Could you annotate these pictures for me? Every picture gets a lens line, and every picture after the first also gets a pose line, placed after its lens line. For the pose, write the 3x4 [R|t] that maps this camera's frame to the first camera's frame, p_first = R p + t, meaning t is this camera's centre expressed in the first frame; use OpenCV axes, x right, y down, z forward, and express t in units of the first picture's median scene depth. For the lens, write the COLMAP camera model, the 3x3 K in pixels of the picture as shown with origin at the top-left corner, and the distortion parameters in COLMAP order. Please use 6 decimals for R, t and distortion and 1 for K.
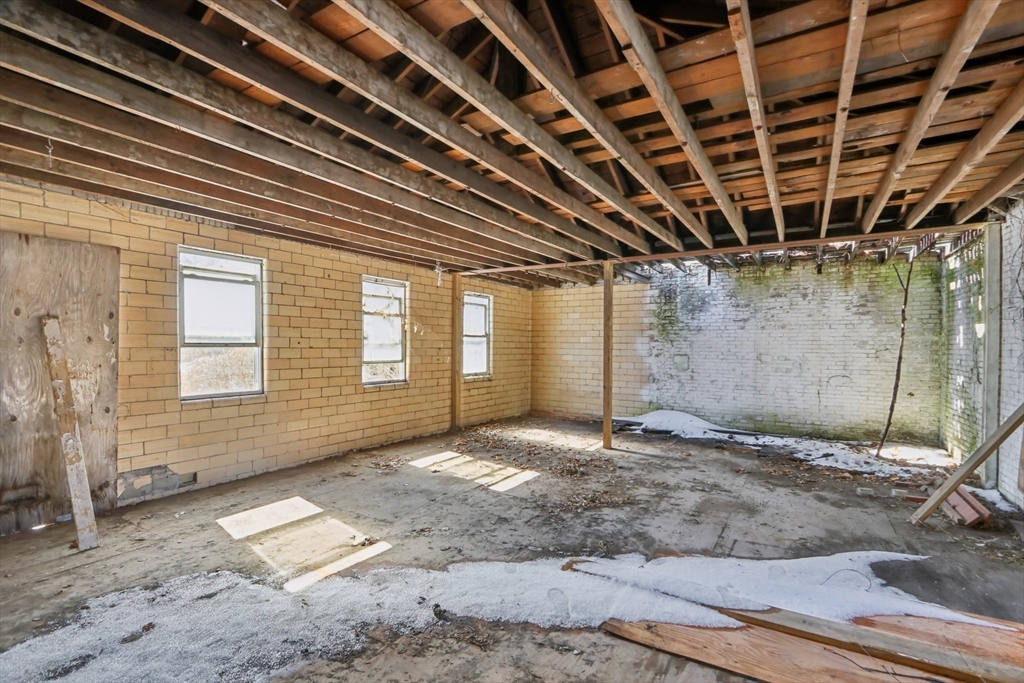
lens RADIAL K [[495.2, 0, 511.1], [0, 495.2, 345.1], [0, 0, 1]] dist [-0.018096, 0.000002]
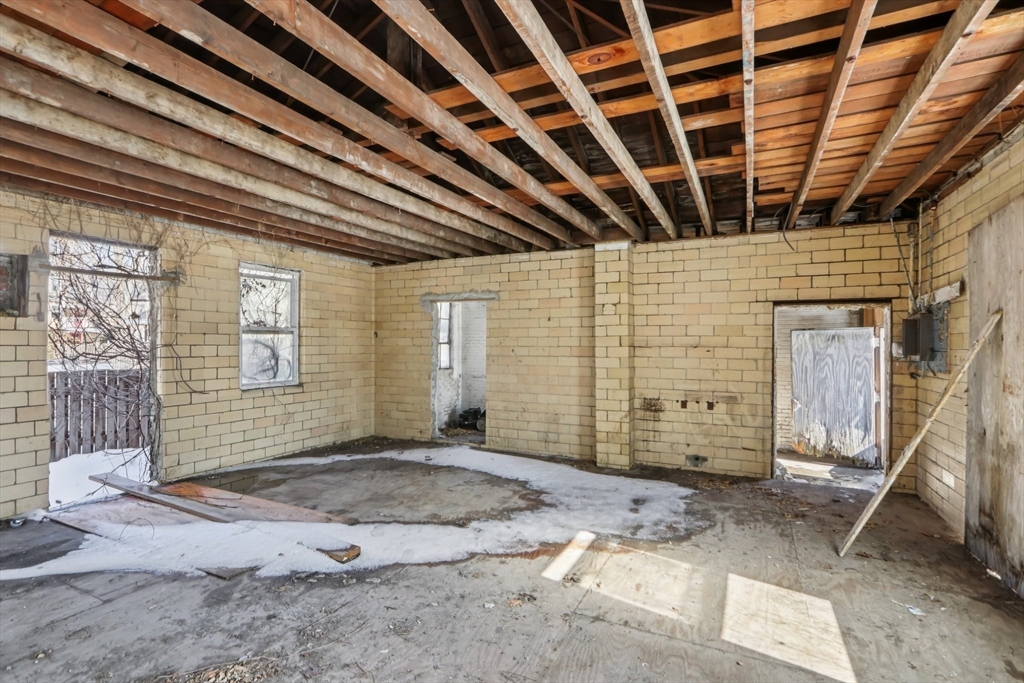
lens RADIAL K [[495.2, 0, 509.2], [0, 495.2, 343.8], [0, 0, 1]] dist [-0.018096, 0.000002]
pose [[-0.995615, -0.010022, -0.093008, -0.106771], [-0.009713, 0.999946, -0.003777, 0.005061], [0.093040, -0.002857, -0.995658, 1.954163]]
